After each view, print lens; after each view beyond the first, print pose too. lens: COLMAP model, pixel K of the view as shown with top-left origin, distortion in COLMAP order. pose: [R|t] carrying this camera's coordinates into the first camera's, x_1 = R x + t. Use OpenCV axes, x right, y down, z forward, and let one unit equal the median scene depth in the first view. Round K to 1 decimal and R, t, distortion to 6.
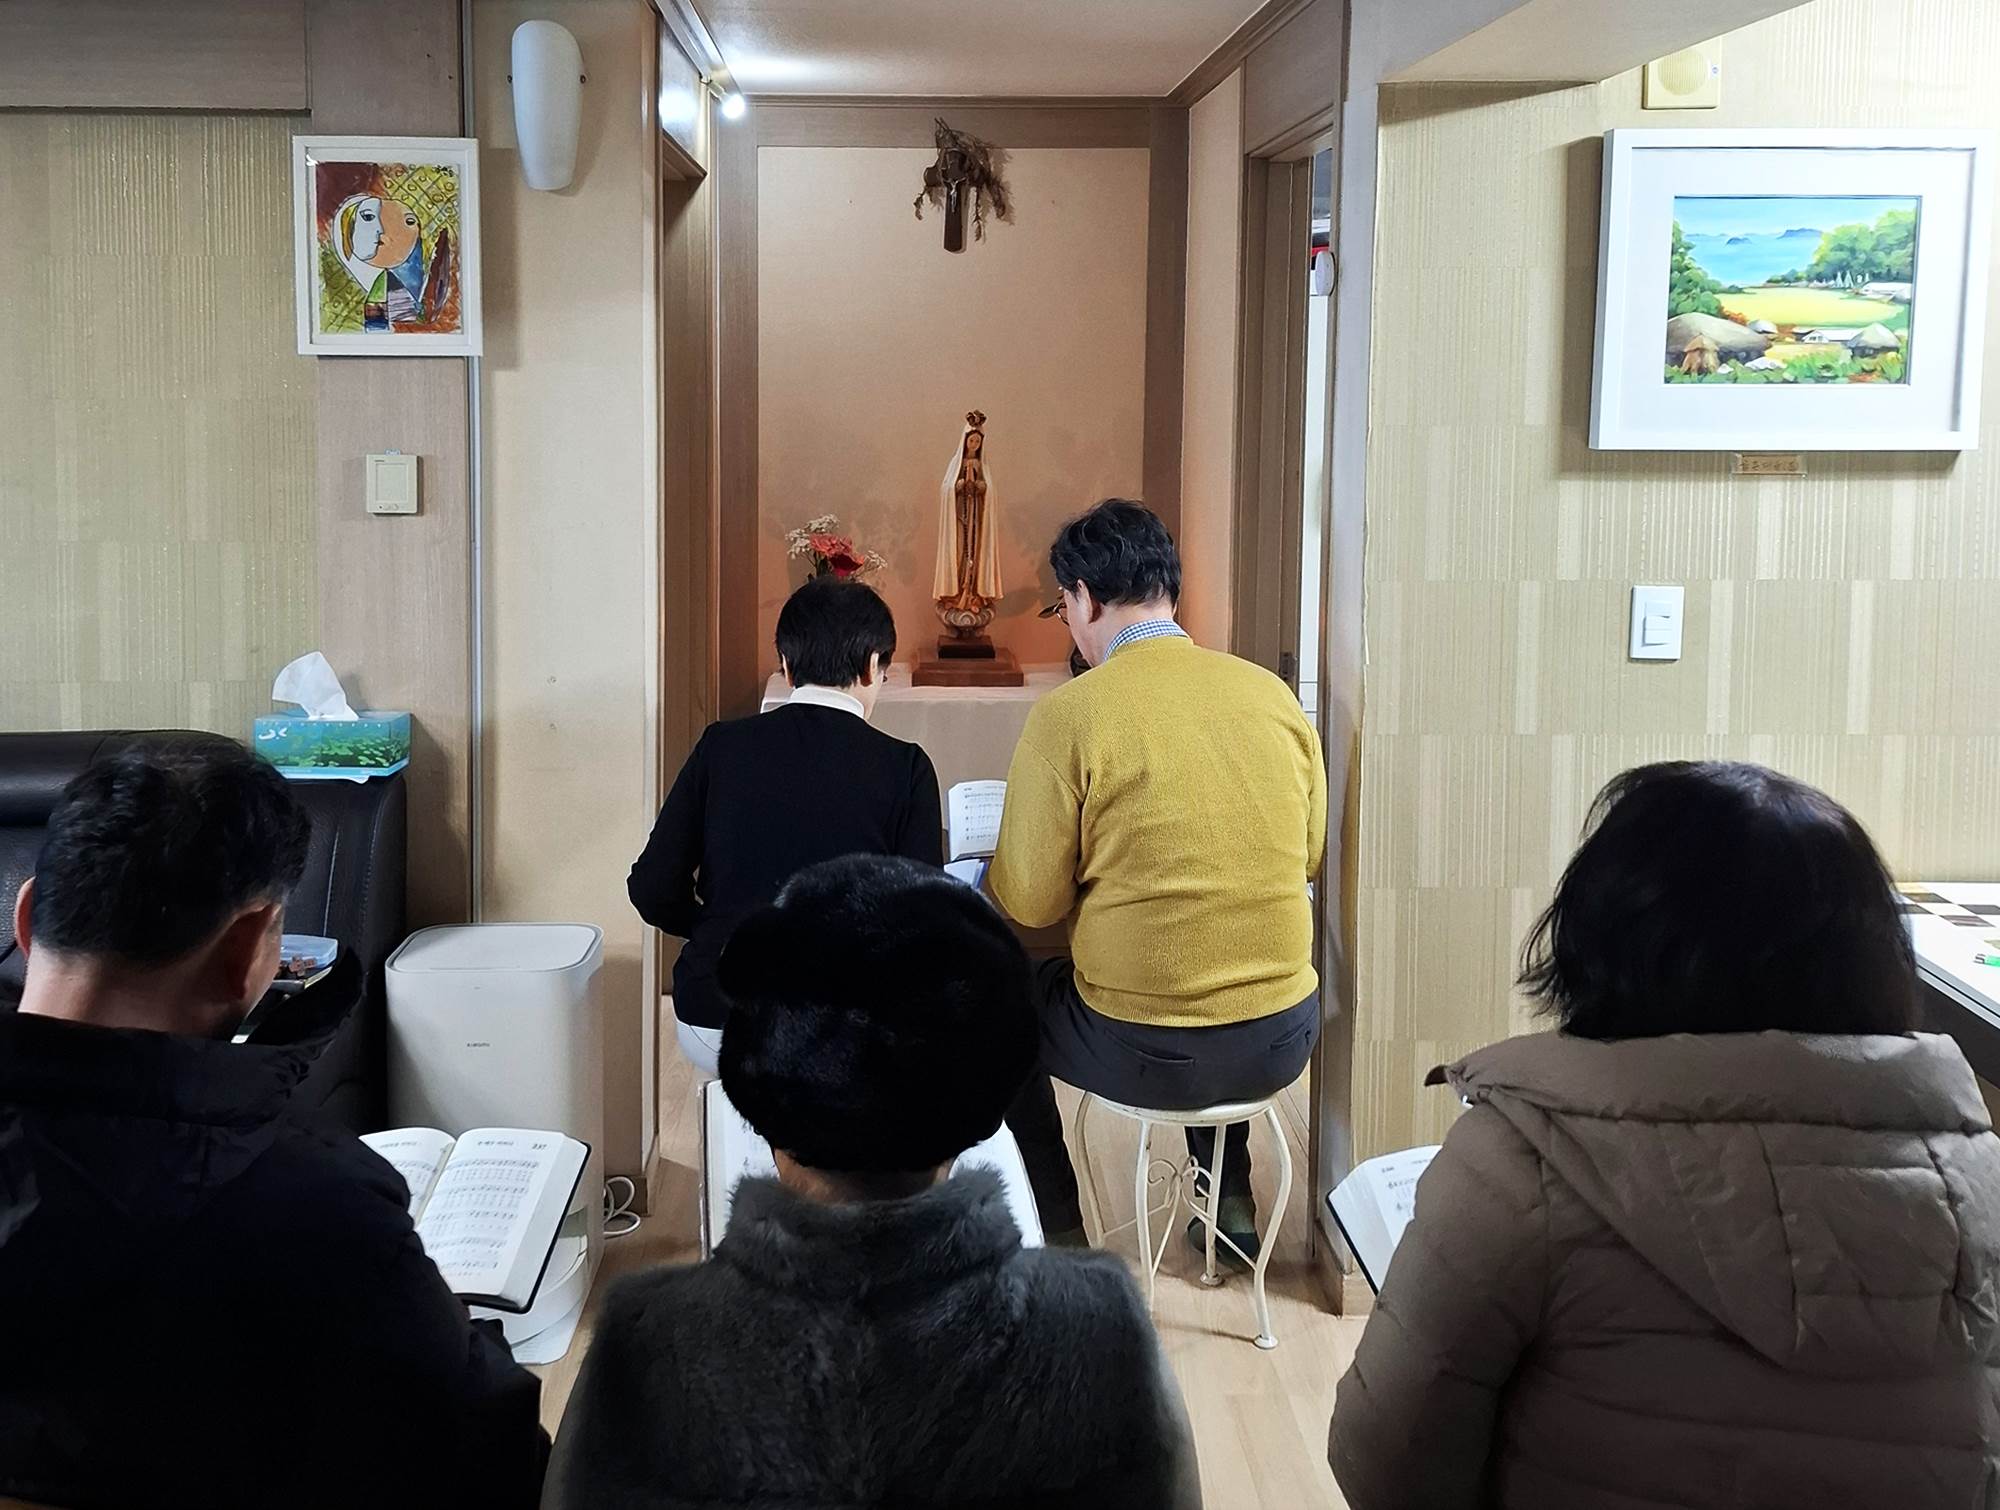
lens RADIAL K [[1612.3, 0, 1000.8], [0, 1612.3, 754.7], [0, 0, 1]] dist [0.002353, 0.001040]
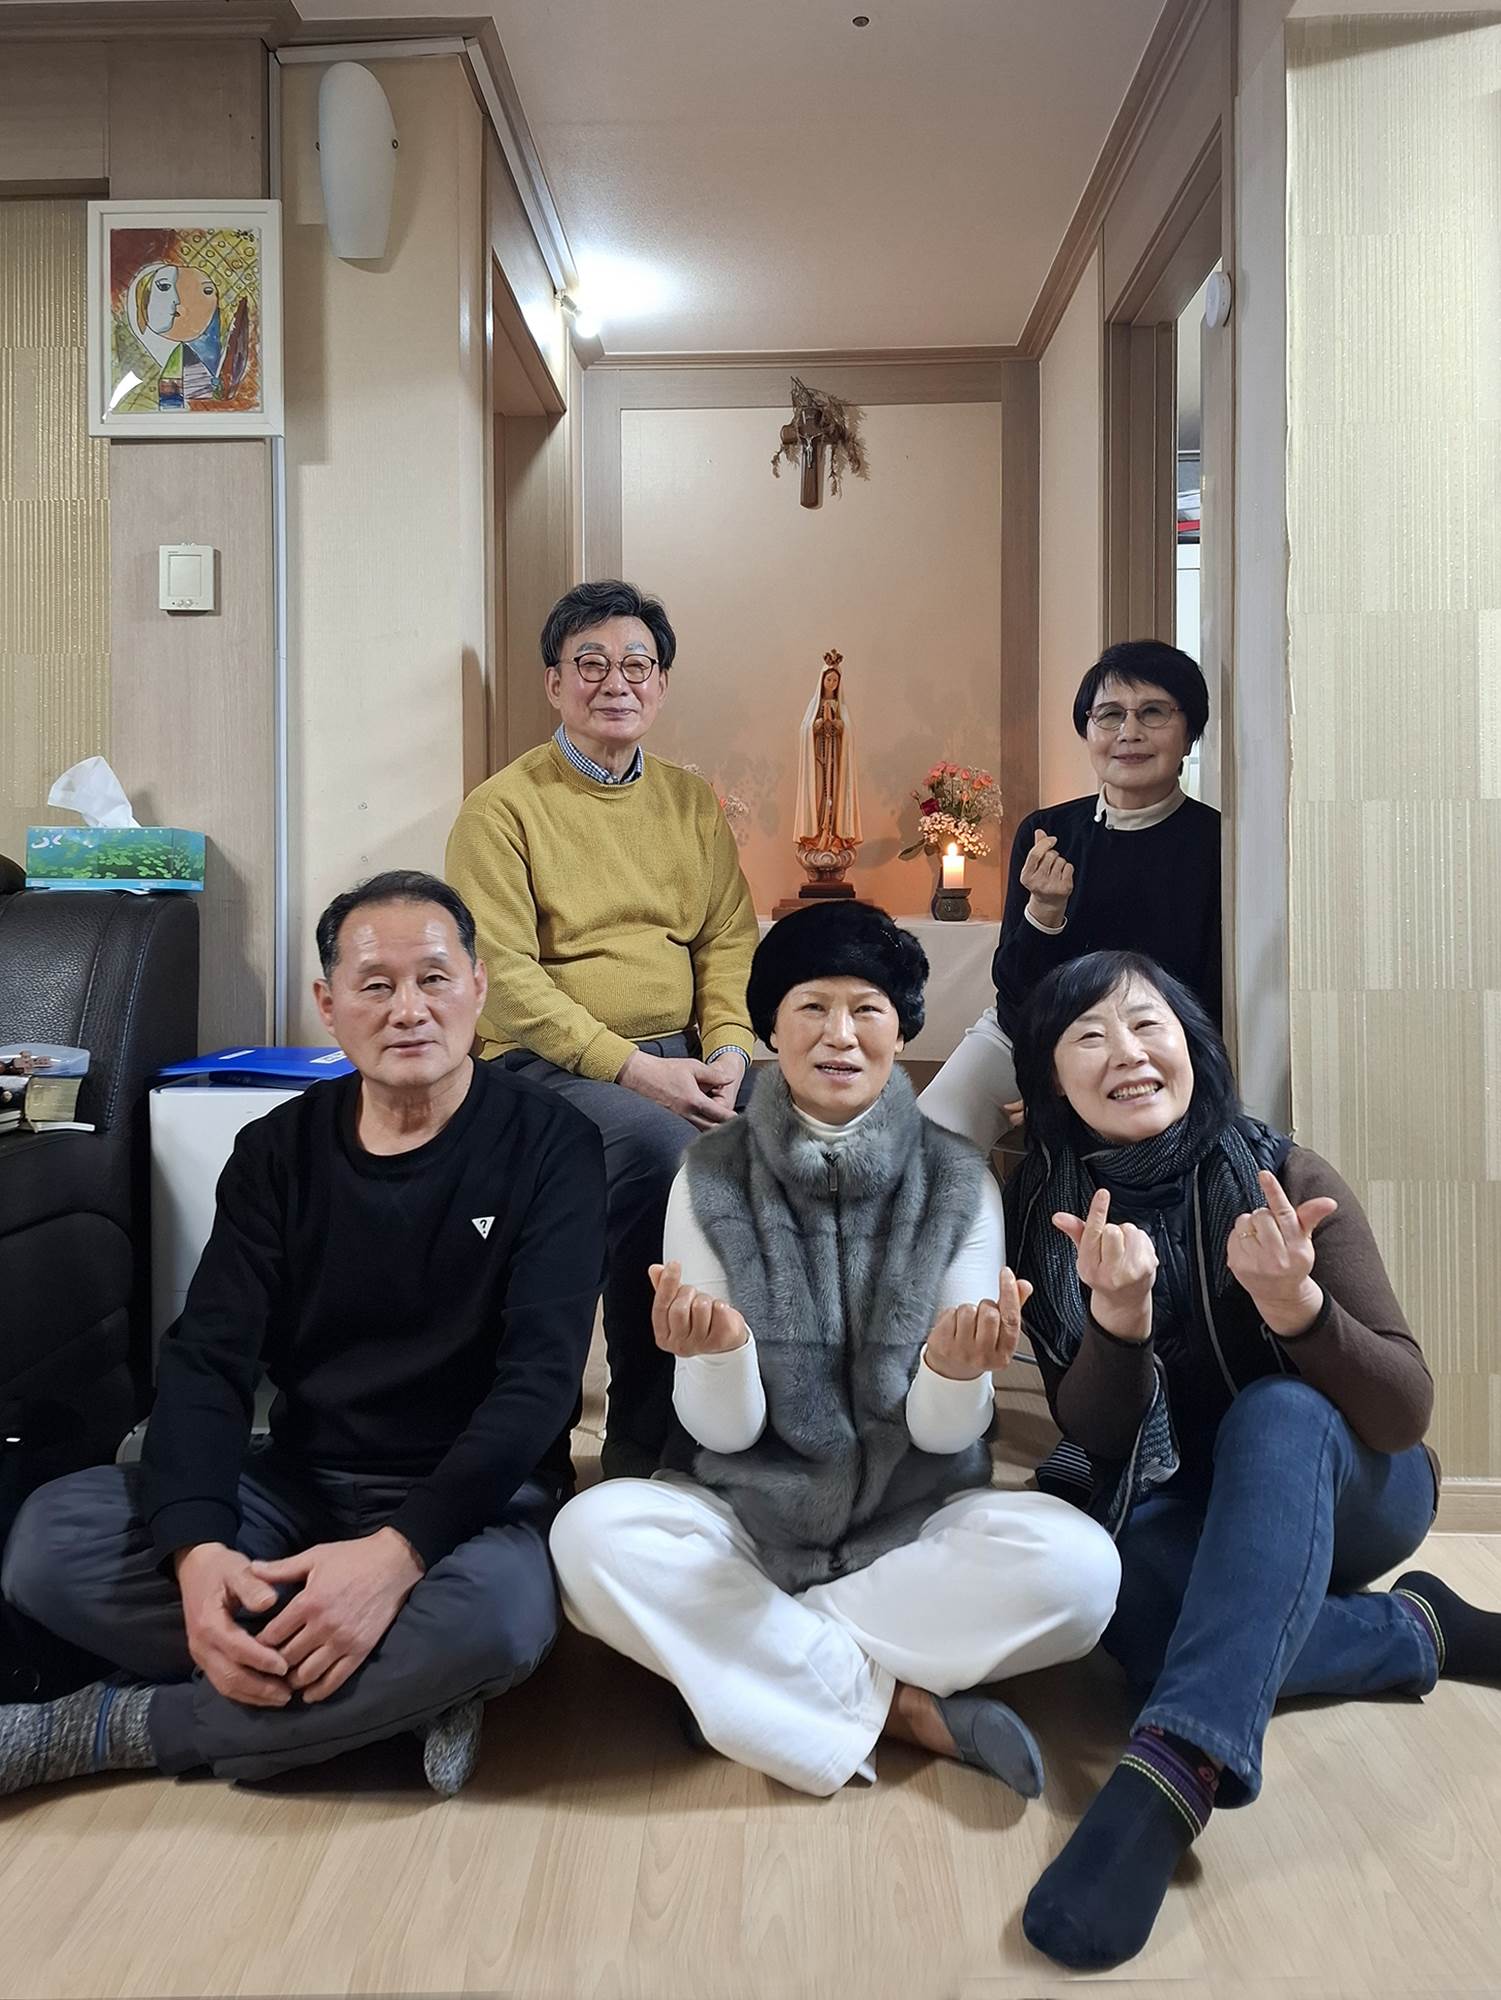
lens RADIAL K [[1374.7, 0, 748.2], [0, 1374.7, 999.3], [0, 0, 1]] dist [0.001939, -0.014615]
pose [[0.996052, -0.012030, -0.087951, 0.008206], [0.004088, 0.995940, -0.089928, 0.144228], [0.088675, 0.089213, 0.992057, 0.272722]]
